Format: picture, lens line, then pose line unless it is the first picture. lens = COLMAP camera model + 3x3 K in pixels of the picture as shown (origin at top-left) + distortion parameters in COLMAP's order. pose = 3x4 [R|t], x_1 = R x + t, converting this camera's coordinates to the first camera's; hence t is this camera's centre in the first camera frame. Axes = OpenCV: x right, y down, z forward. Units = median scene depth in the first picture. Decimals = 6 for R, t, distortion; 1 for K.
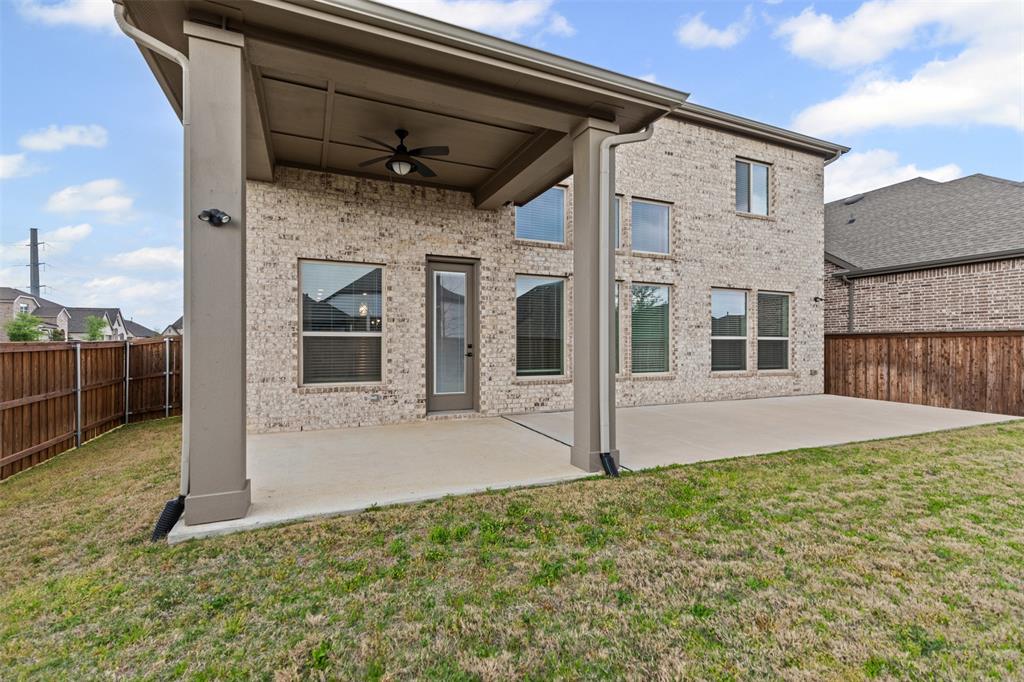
lens RADIAL K [[460.6, 0, 508.6], [0, 460.6, 346.4], [0, 0, 1]] dist [0.006392, 0.001023]
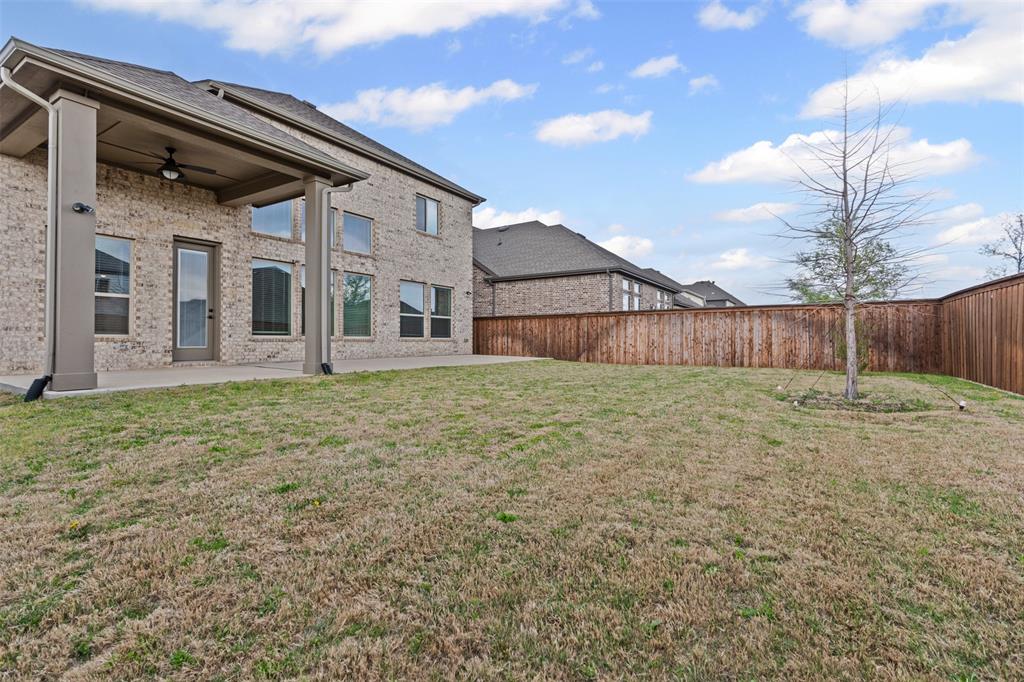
lens RADIAL K [[471.5, 0, 517.1], [0, 471.5, 335.5], [0, 0, 1]] dist [0.003560, 0.000232]
pose [[0.824699, 0.005567, 0.565544, -0.117115], [0.003577, 0.999880, -0.015058, 0.085917], [-0.565560, 0.014441, 0.824581, -0.519773]]
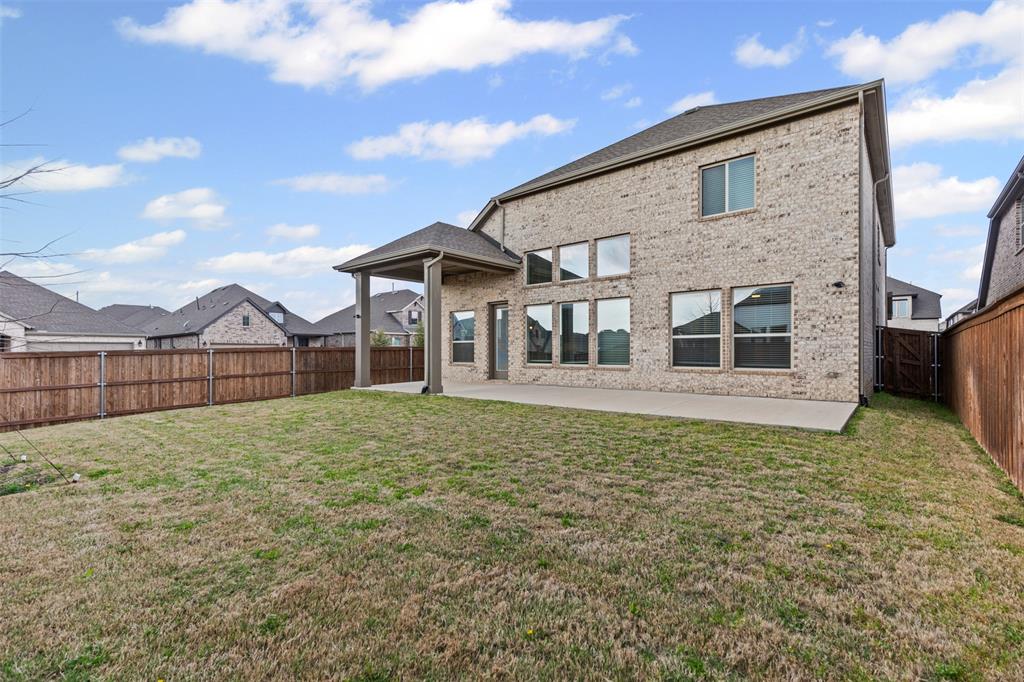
lens RADIAL K [[460.6, 0, 508.6], [0, 460.6, 346.4], [0, 0, 1]] dist [0.006392, 0.001023]
pose [[0.432280, -0.009948, -0.901684, 1.532977], [0.003445, 0.999950, -0.009380, 0.016328], [0.901733, 0.000948, 0.432293, 0.164887]]
